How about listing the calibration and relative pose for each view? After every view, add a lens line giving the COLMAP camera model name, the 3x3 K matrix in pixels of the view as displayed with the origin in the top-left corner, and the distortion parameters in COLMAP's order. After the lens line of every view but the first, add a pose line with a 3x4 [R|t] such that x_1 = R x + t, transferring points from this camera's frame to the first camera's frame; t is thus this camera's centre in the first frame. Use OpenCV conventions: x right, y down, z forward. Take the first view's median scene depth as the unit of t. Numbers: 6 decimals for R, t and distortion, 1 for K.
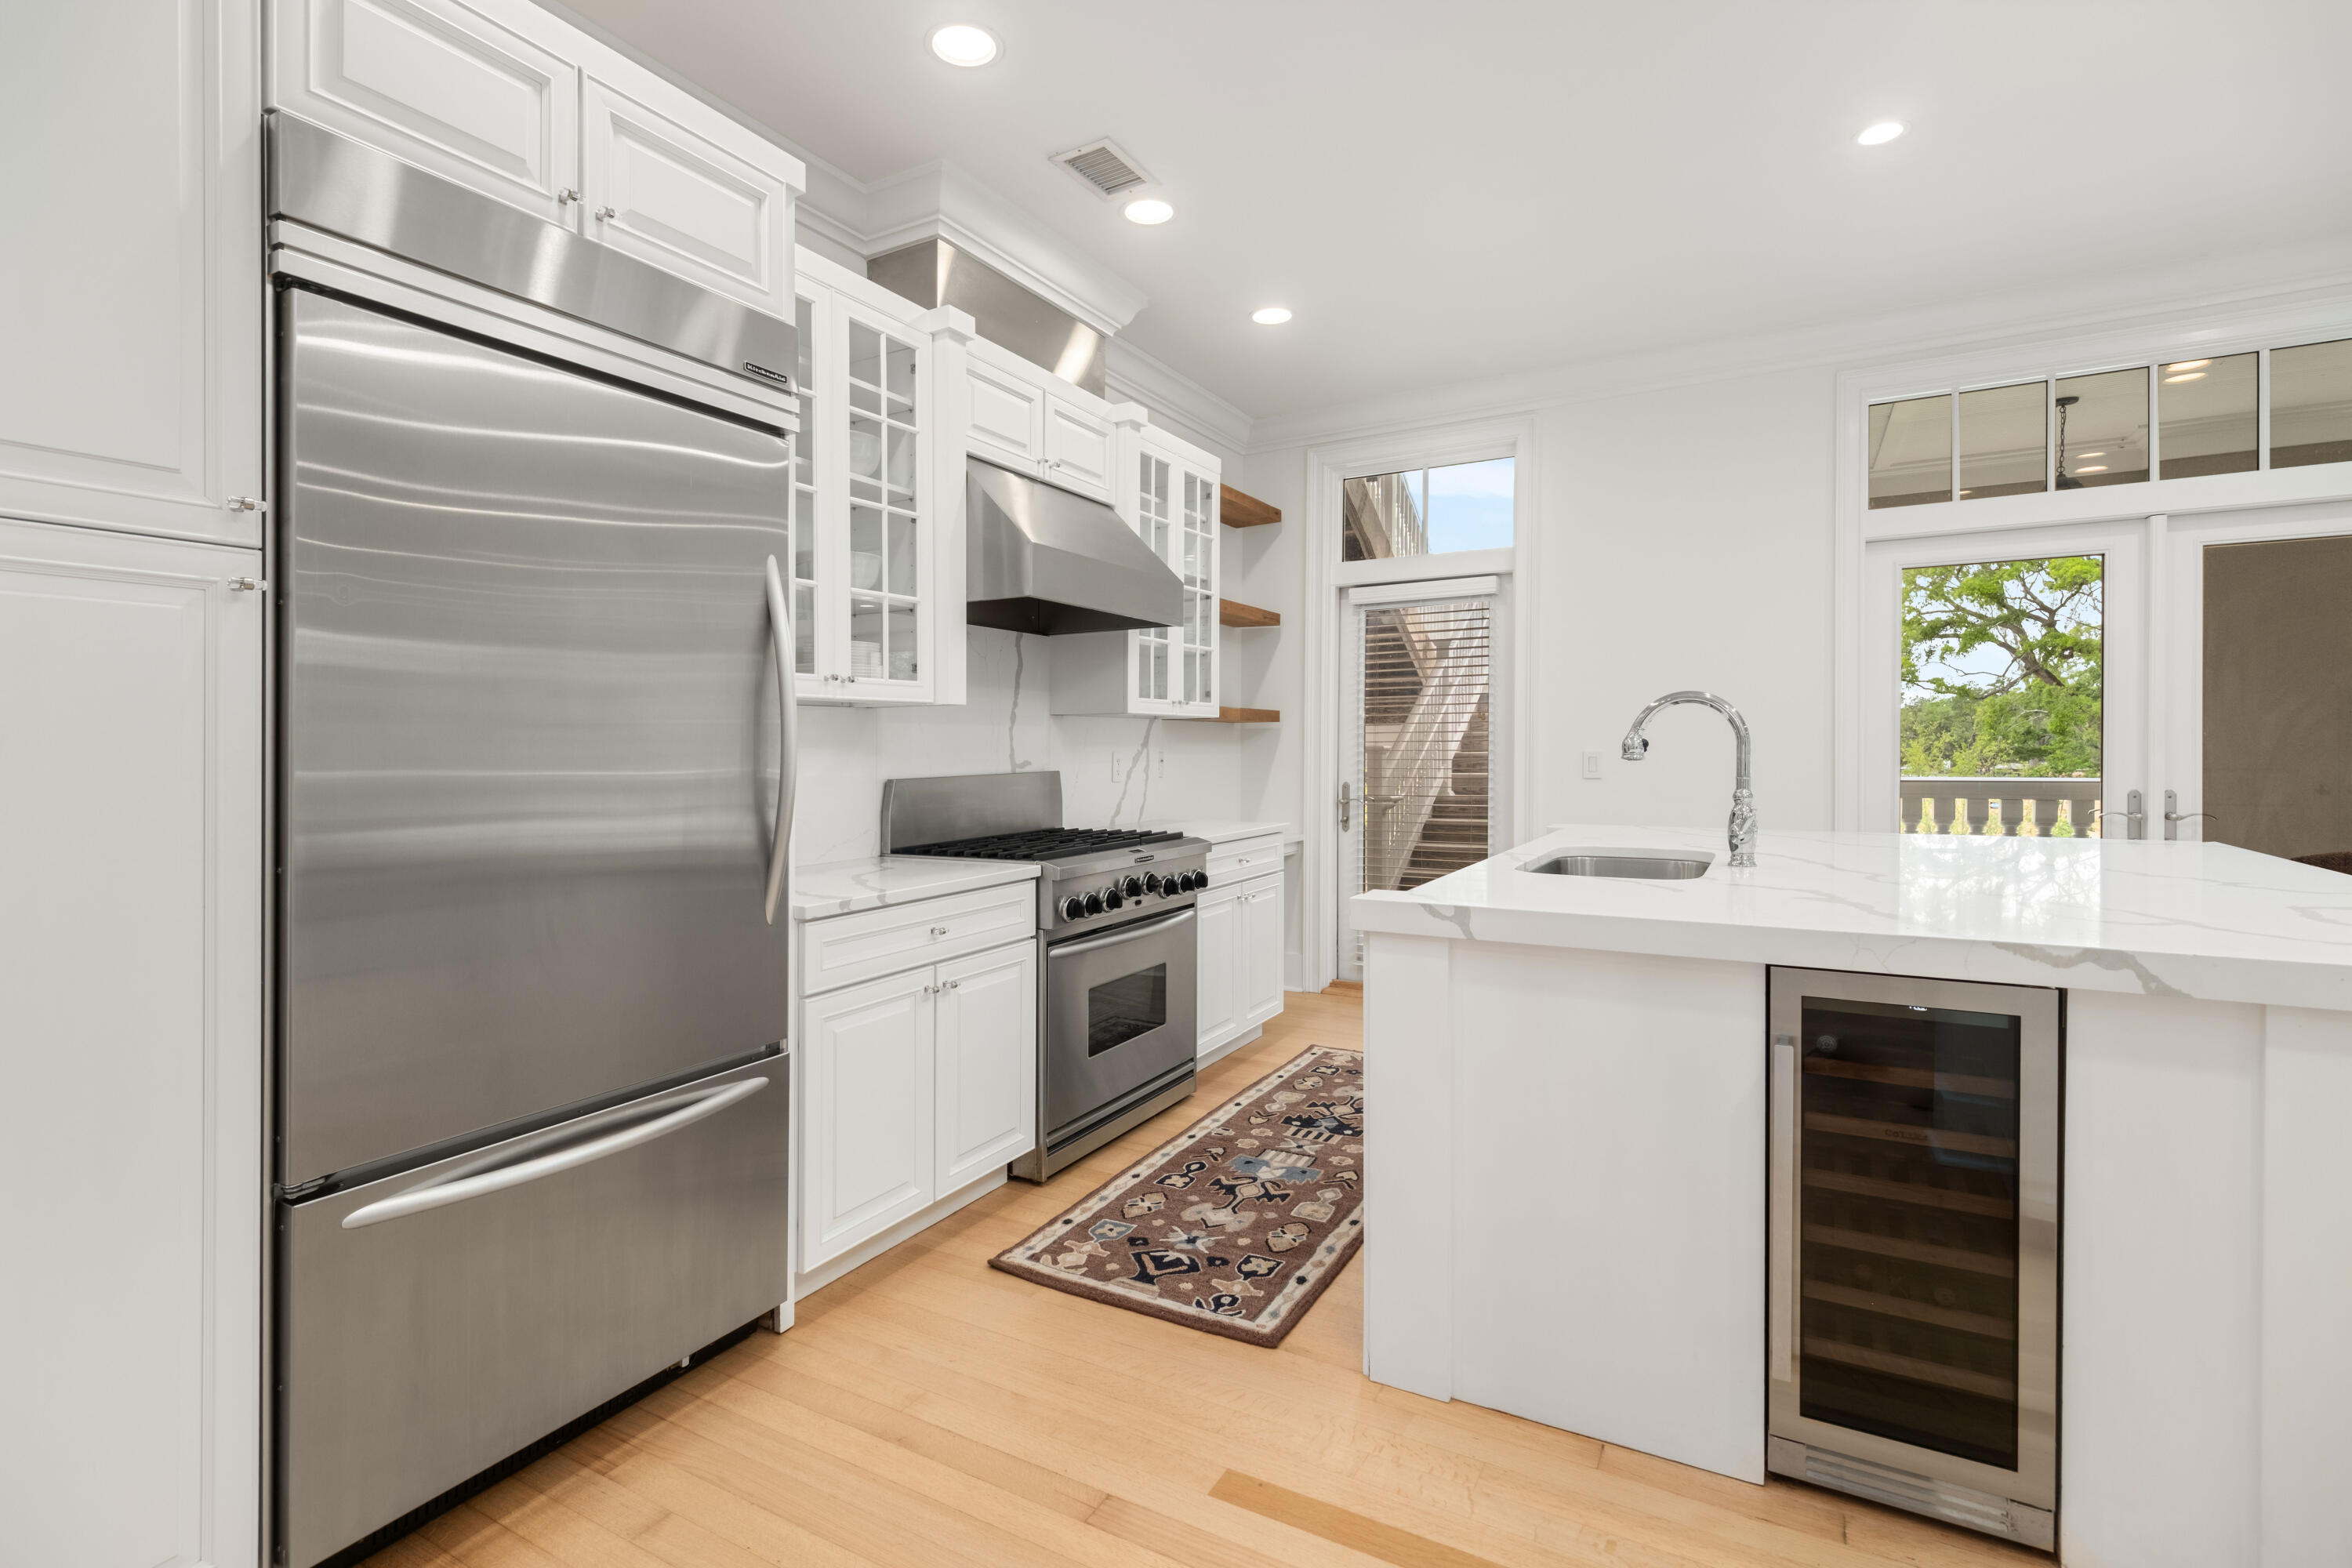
lens RADIAL K [[1107.3, 0, 1179.5], [0, 1107.3, 737.2], [0, 0, 1]] dist [0.032646, 0.000026]
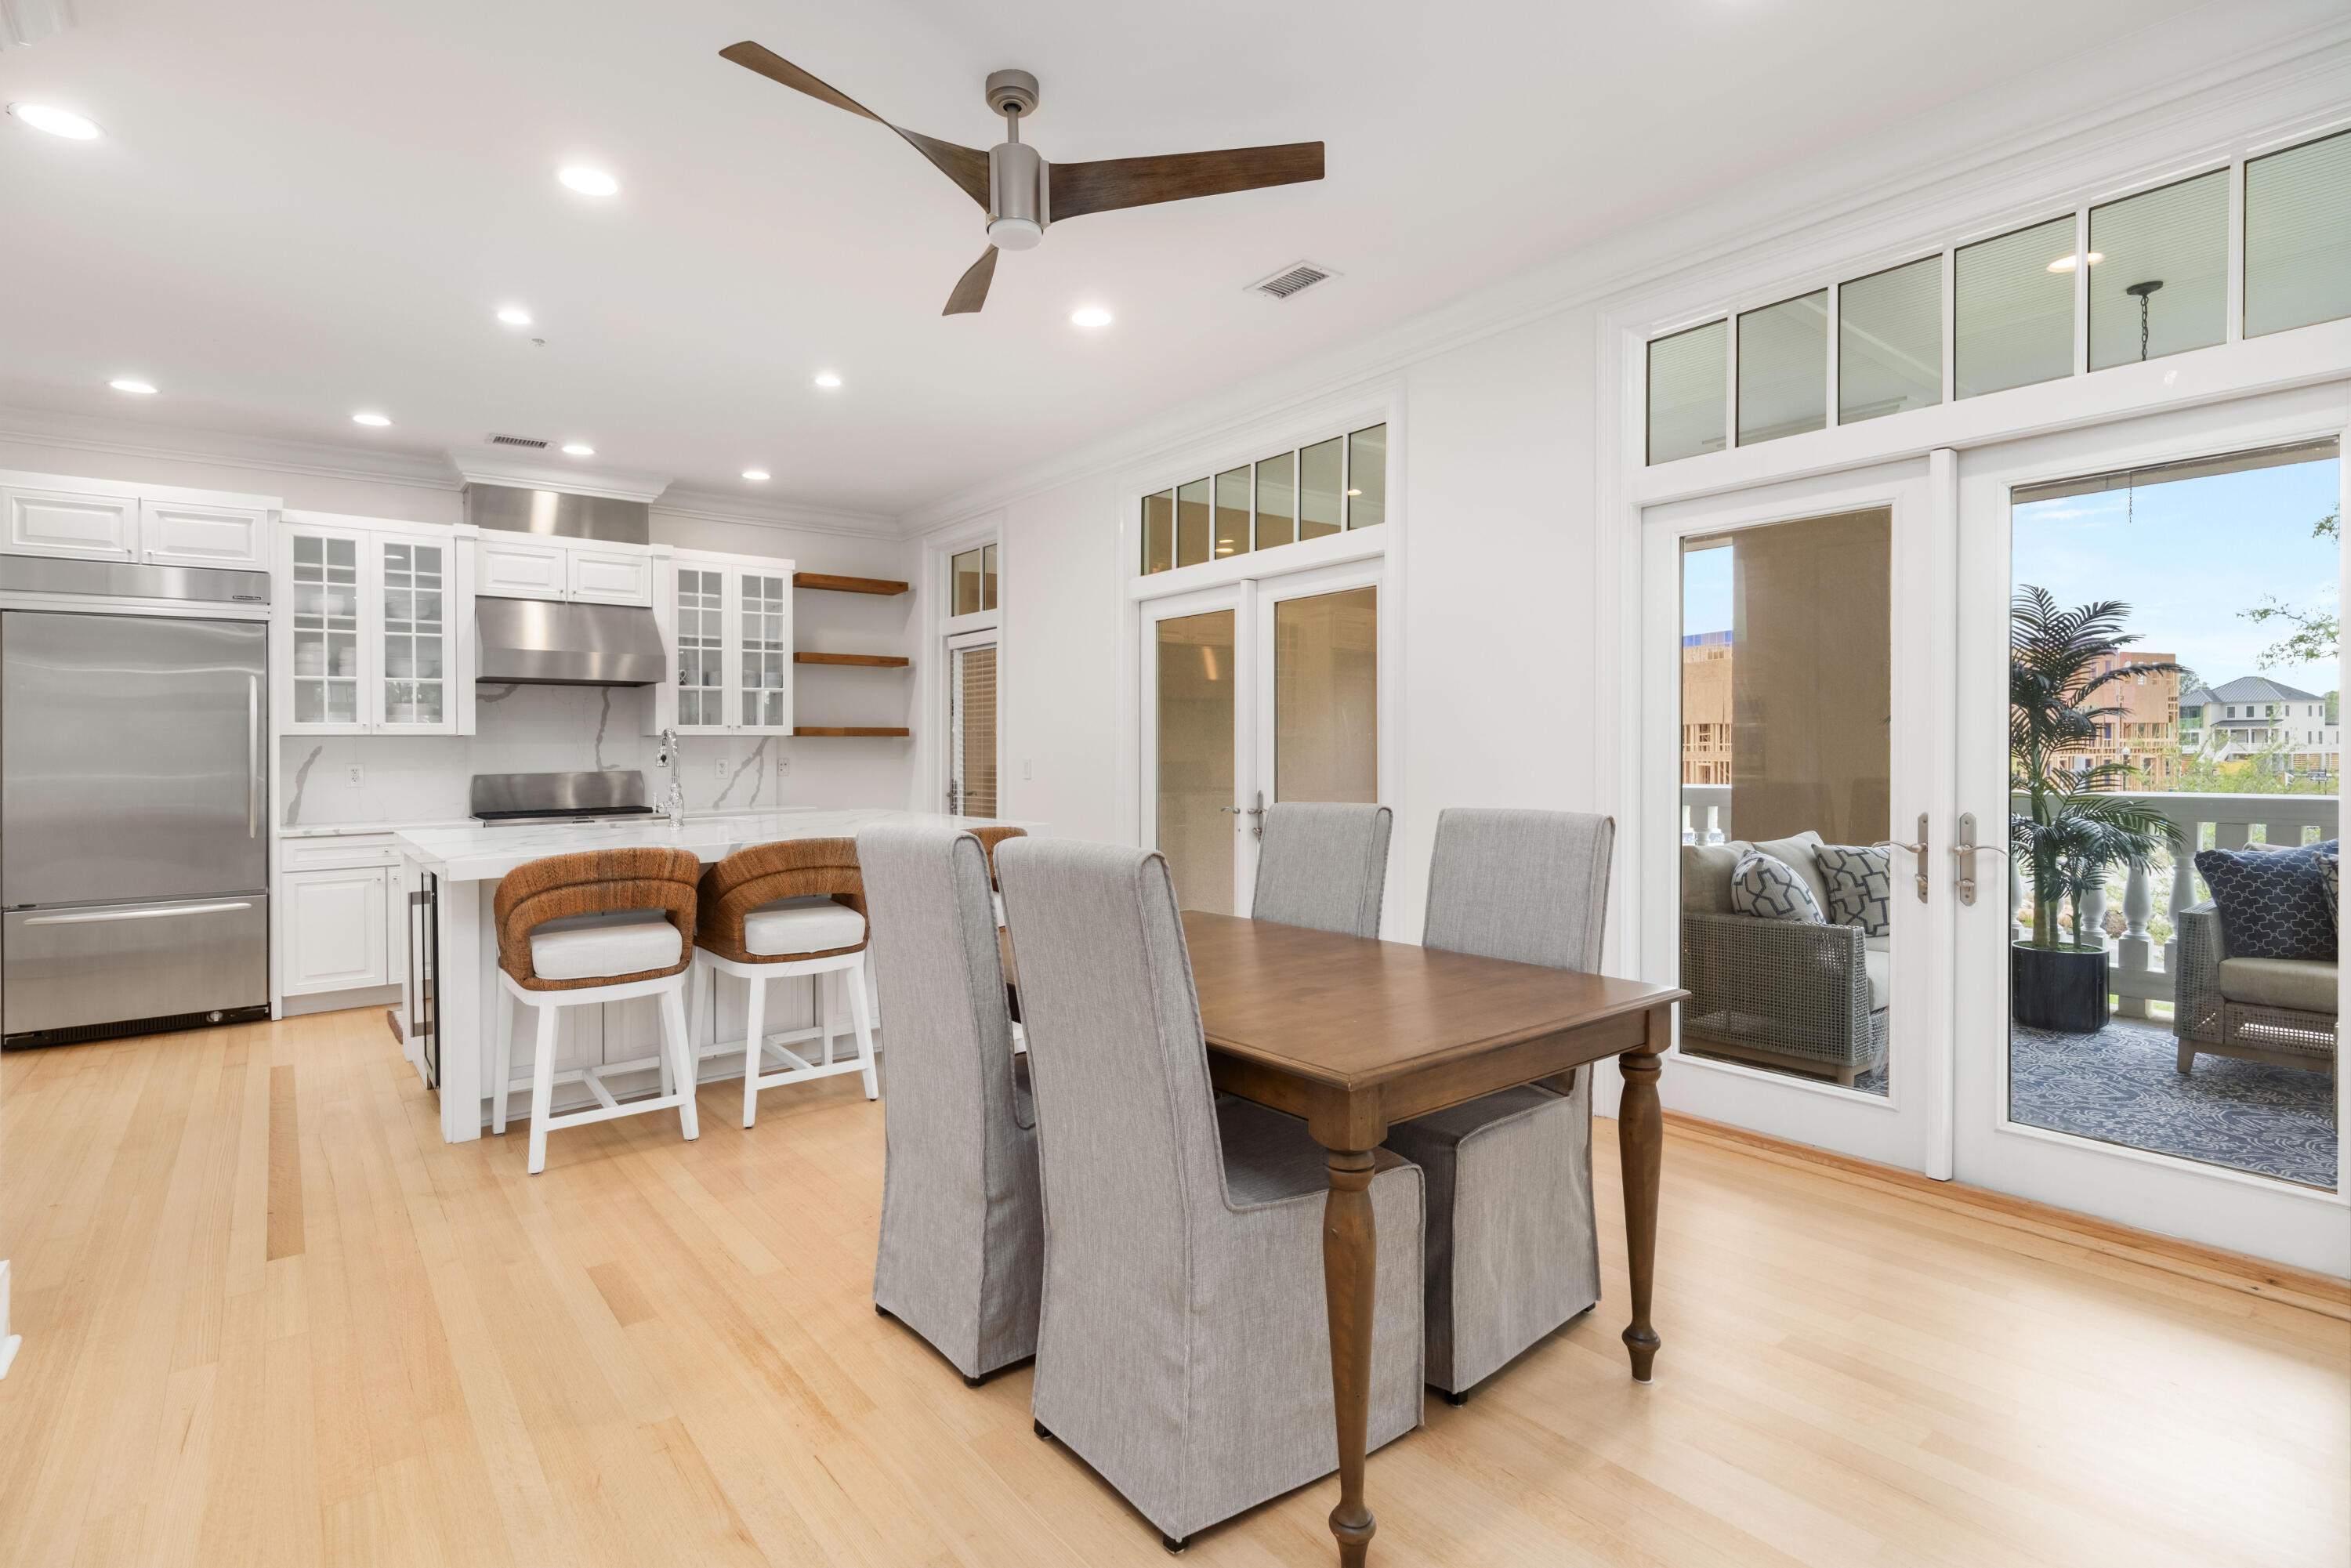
lens RADIAL K [[1156.4, 0, 1162.3], [0, 1156.4, 756.9], [0, 0, 1]] dist [0.015105, -0.000875]
pose [[0.912648, 0.002367, -0.408740, 1.299244], [0.006764, 0.999759, 0.020891, -0.020305], [0.408691, -0.021831, 0.912412, -0.239707]]
